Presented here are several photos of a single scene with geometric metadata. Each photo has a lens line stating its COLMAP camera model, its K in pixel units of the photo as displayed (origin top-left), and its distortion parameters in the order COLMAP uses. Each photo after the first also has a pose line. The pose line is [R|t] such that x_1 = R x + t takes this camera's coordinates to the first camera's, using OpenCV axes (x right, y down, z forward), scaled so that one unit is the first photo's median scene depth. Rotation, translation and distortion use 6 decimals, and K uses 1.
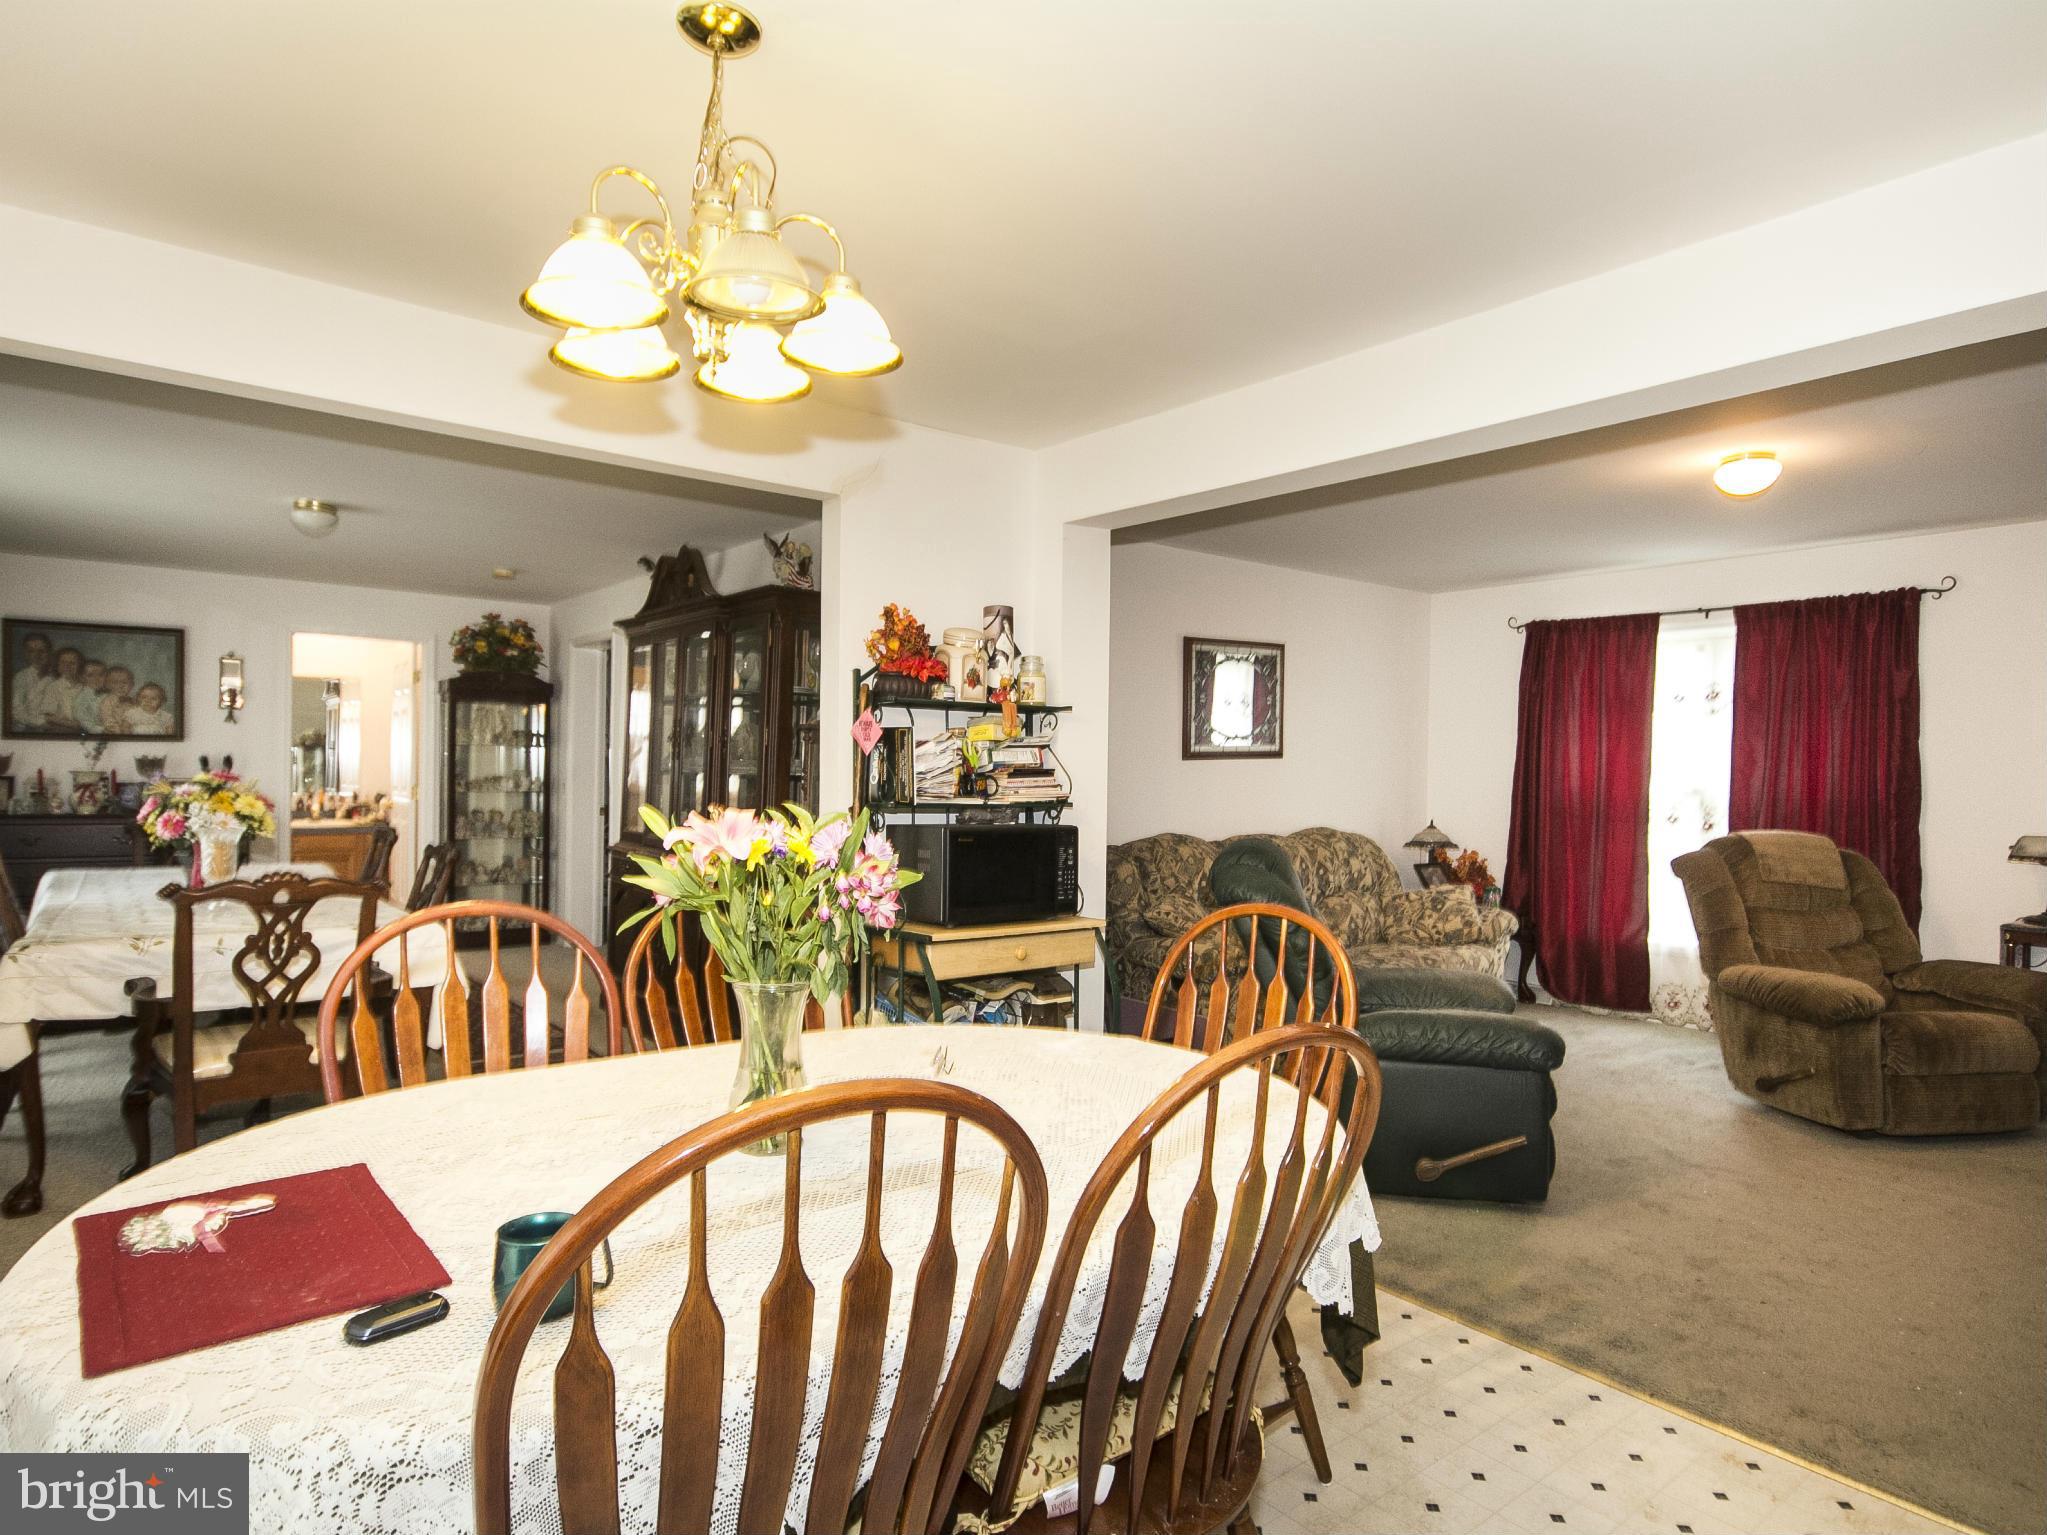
lens RADIAL K [[1181.4, 0, 1031.7], [0, 1181.4, 779.2], [0, 0, 1]] dist [0.001205, 0.002126]
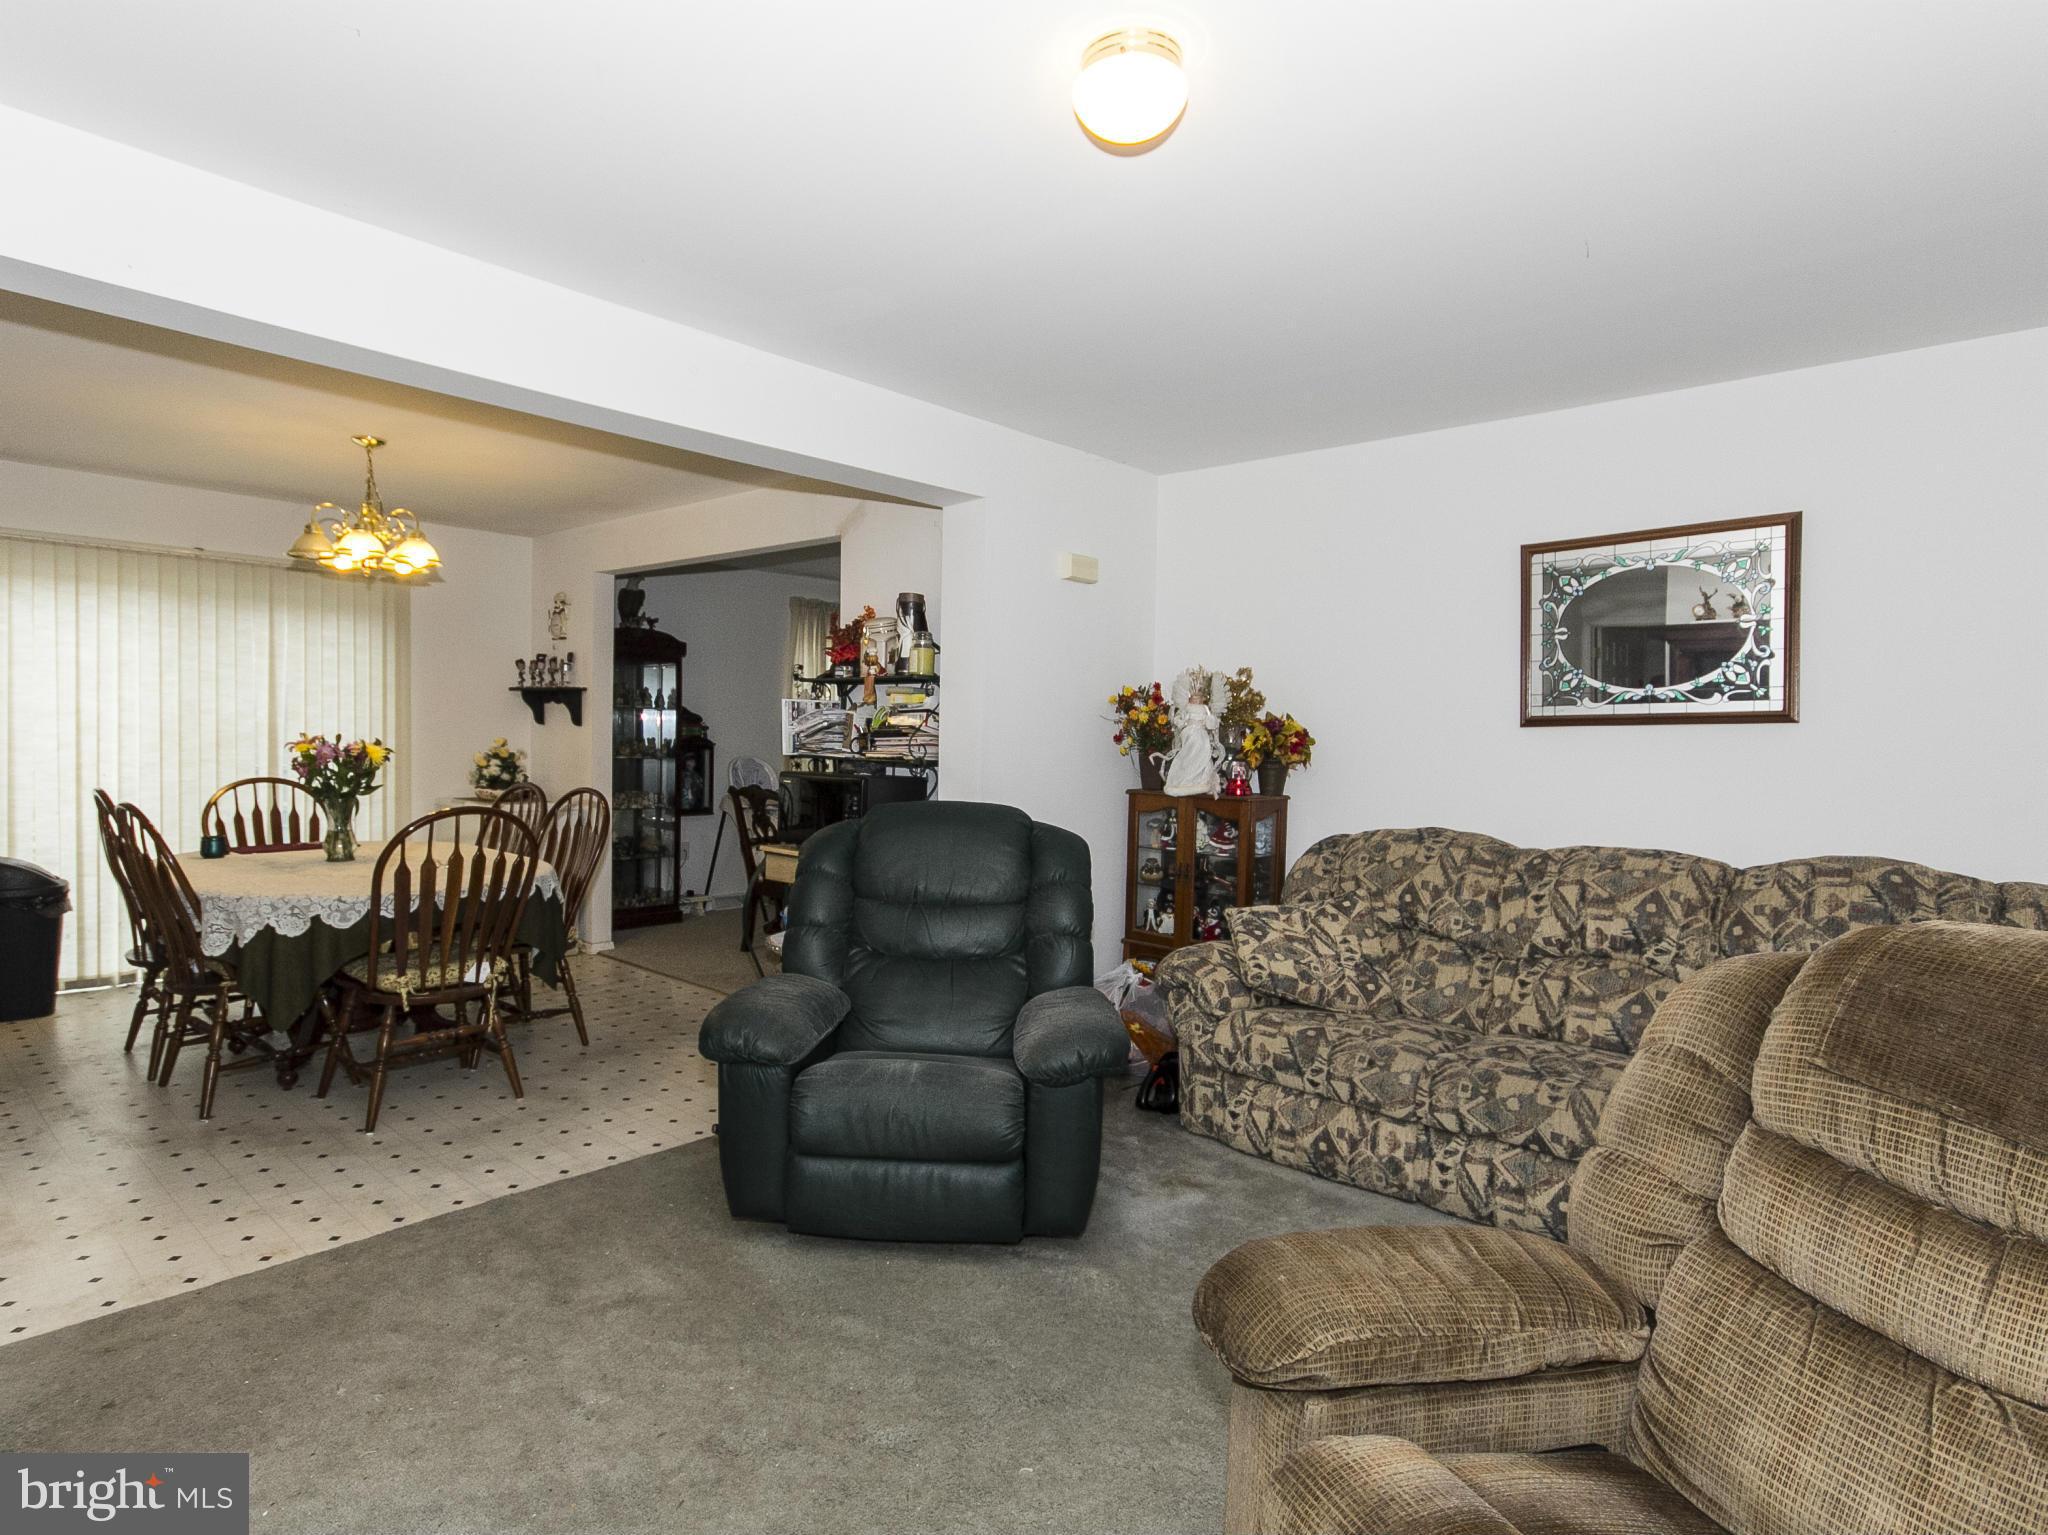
lens RADIAL K [[1126.4, 0, 984.6], [0, 1126.4, 765.4], [0, 0, 1]] dist [-0.001479, 0.000291]
pose [[0.136207, 0.015298, -0.990562, 0.666355], [-0.030275, 0.999478, 0.011273, 0.006985], [0.990218, 0.028454, 0.136599, 0.556340]]
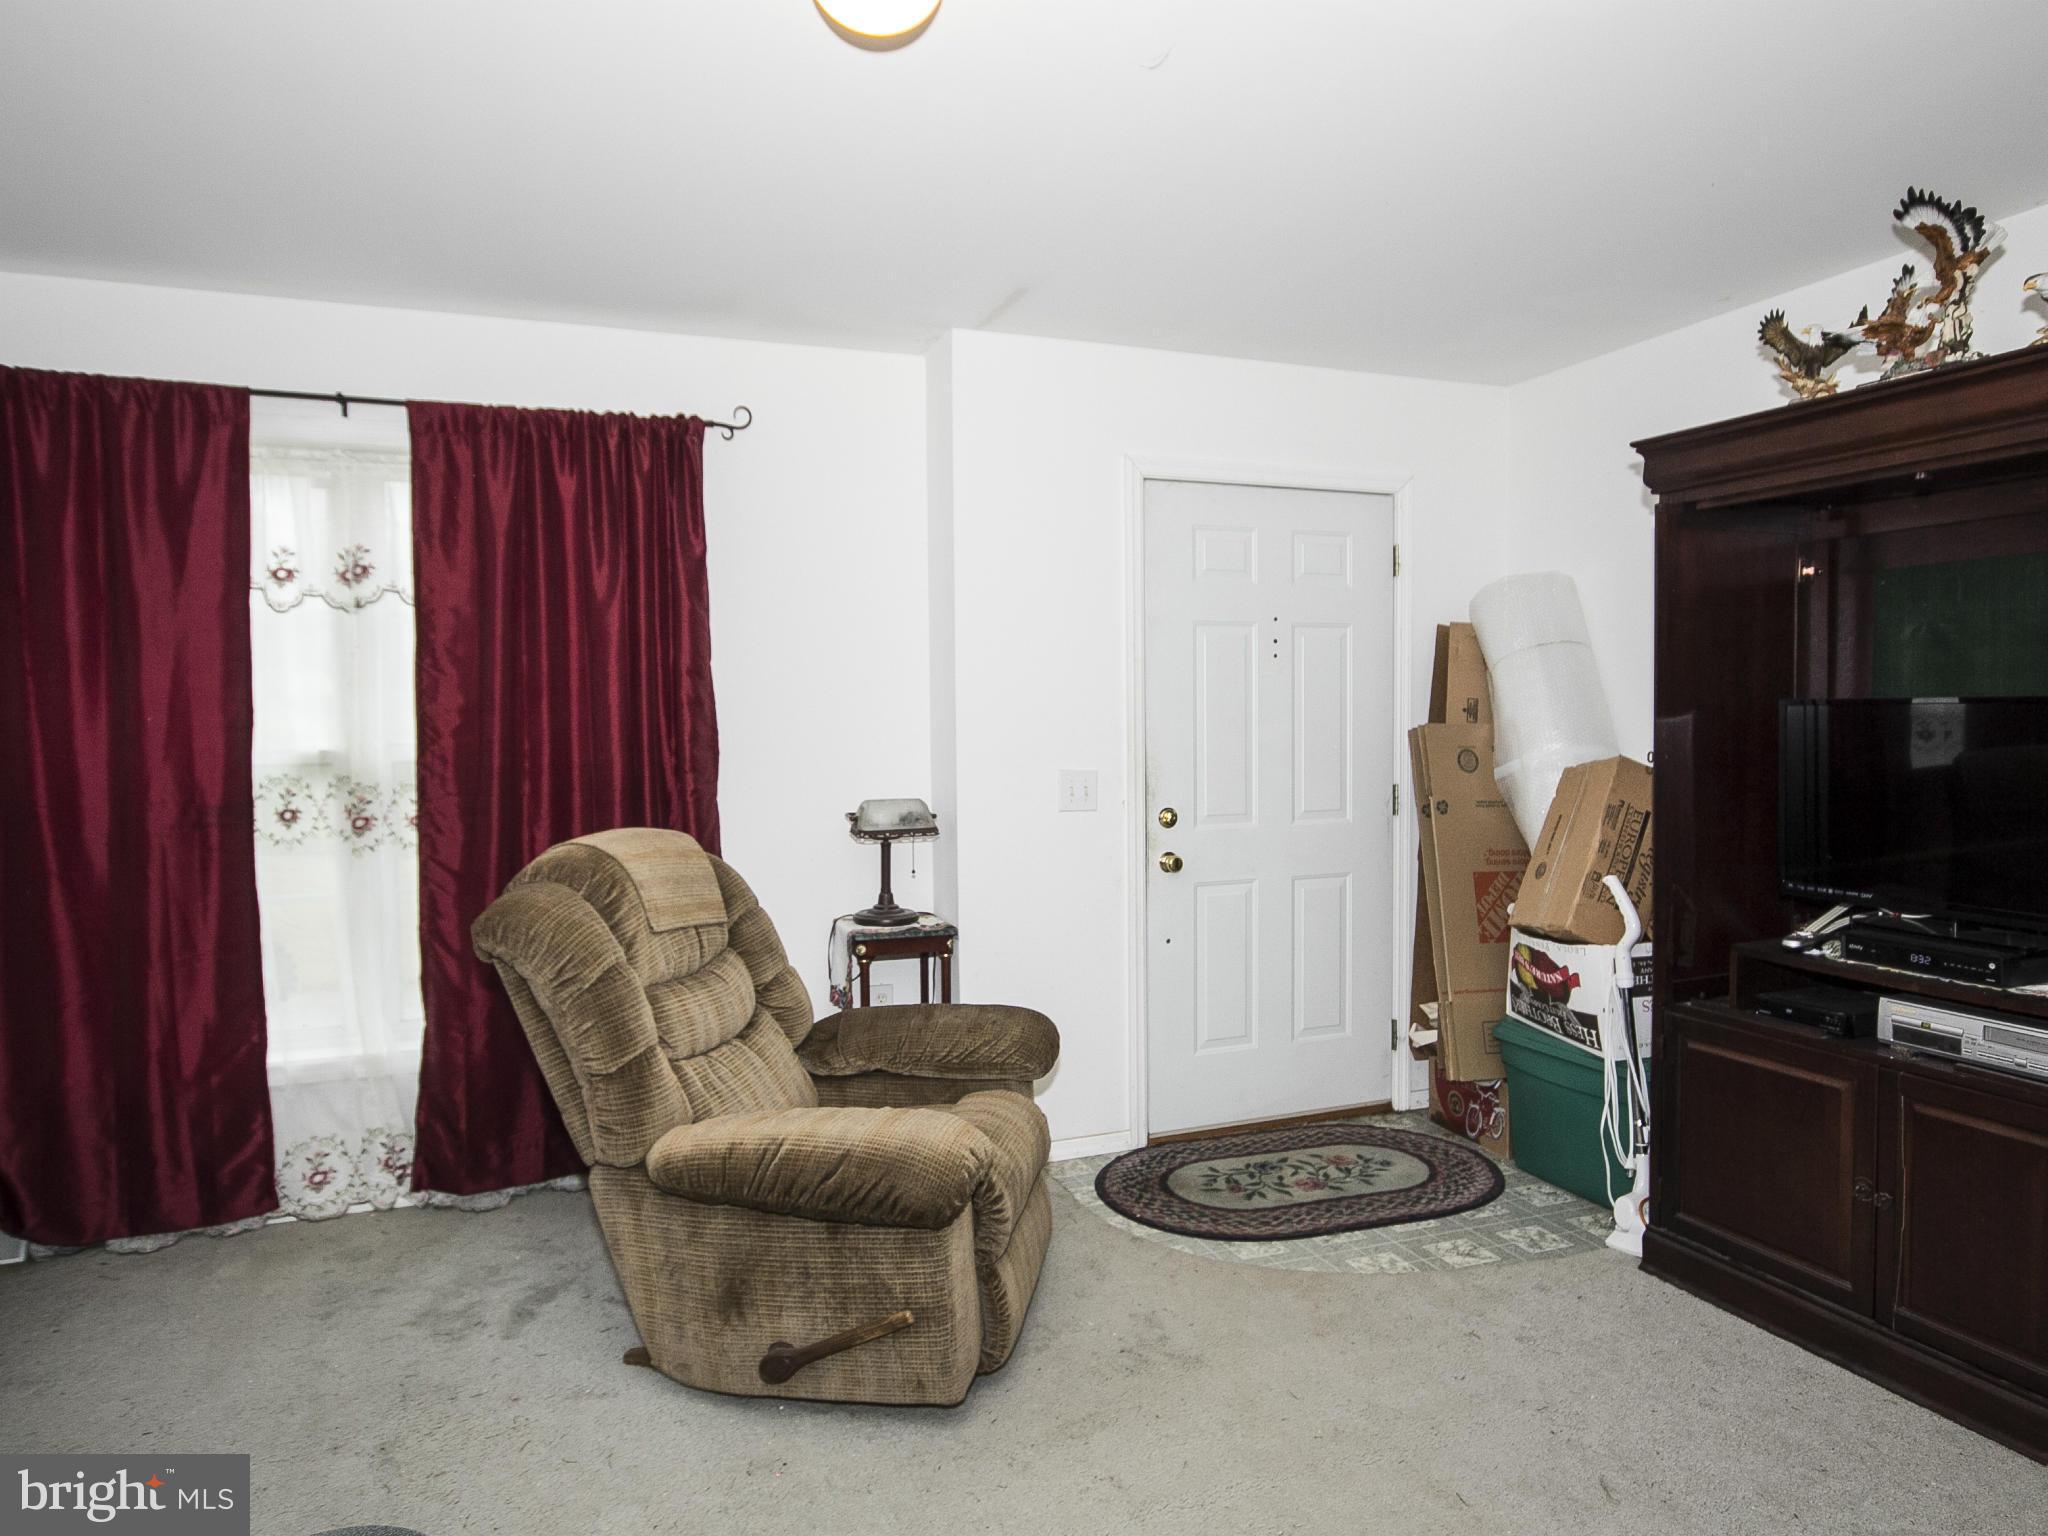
lens RADIAL K [[1321.2, 0, 1033.2], [0, 1321.2, 770.5], [0, 0, 1]] dist [-0.004271, 0.000450]
pose [[0.300194, -0.058681, 0.952071, 0.101020], [0.024055, 0.998254, 0.053943, -0.006983], [-0.953575, 0.006709, 0.301082, 0.510004]]
